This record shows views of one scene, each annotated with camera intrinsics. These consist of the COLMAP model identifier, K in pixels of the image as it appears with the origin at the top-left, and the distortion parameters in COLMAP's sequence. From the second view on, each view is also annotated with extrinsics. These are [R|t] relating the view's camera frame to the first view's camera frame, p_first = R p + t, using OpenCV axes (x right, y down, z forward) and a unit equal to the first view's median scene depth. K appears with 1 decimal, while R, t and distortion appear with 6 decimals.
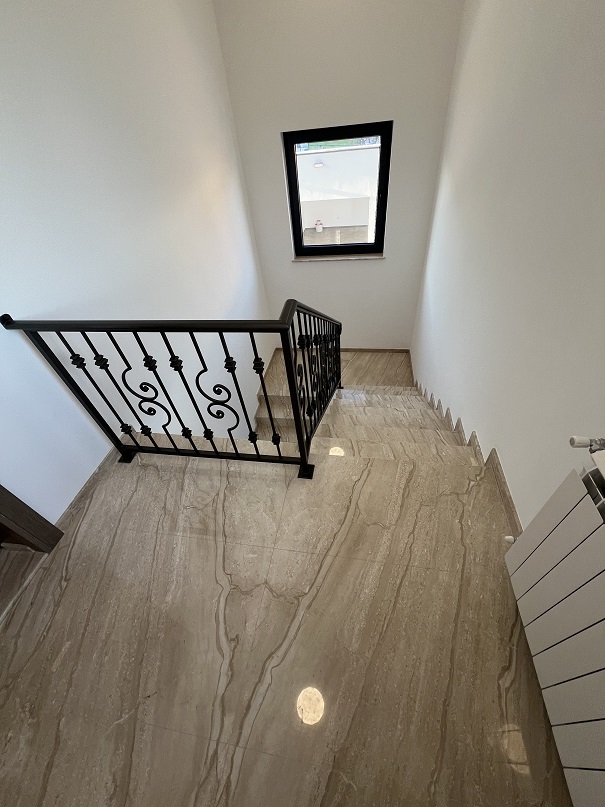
lens RADIAL K [[323.6, 0, 302.5], [0, 323.6, 403.5], [0, 0, 1]] dist [-0.000240, -0.000331]
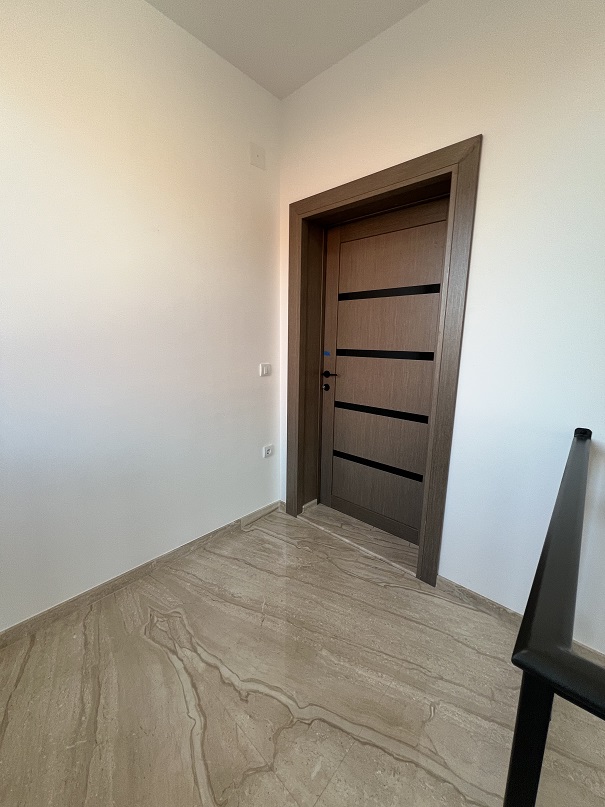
lens RADIAL K [[323.6, 0, 302.5], [0, 323.6, 403.5], [0, 0, 1]] dist [-0.000240, -0.000331]
pose [[-0.545634, 0.238817, -0.803275, 0.229893], [-0.545093, 0.626913, 0.556645, -0.380744], [0.636520, 0.741584, -0.211888, 0.615849]]
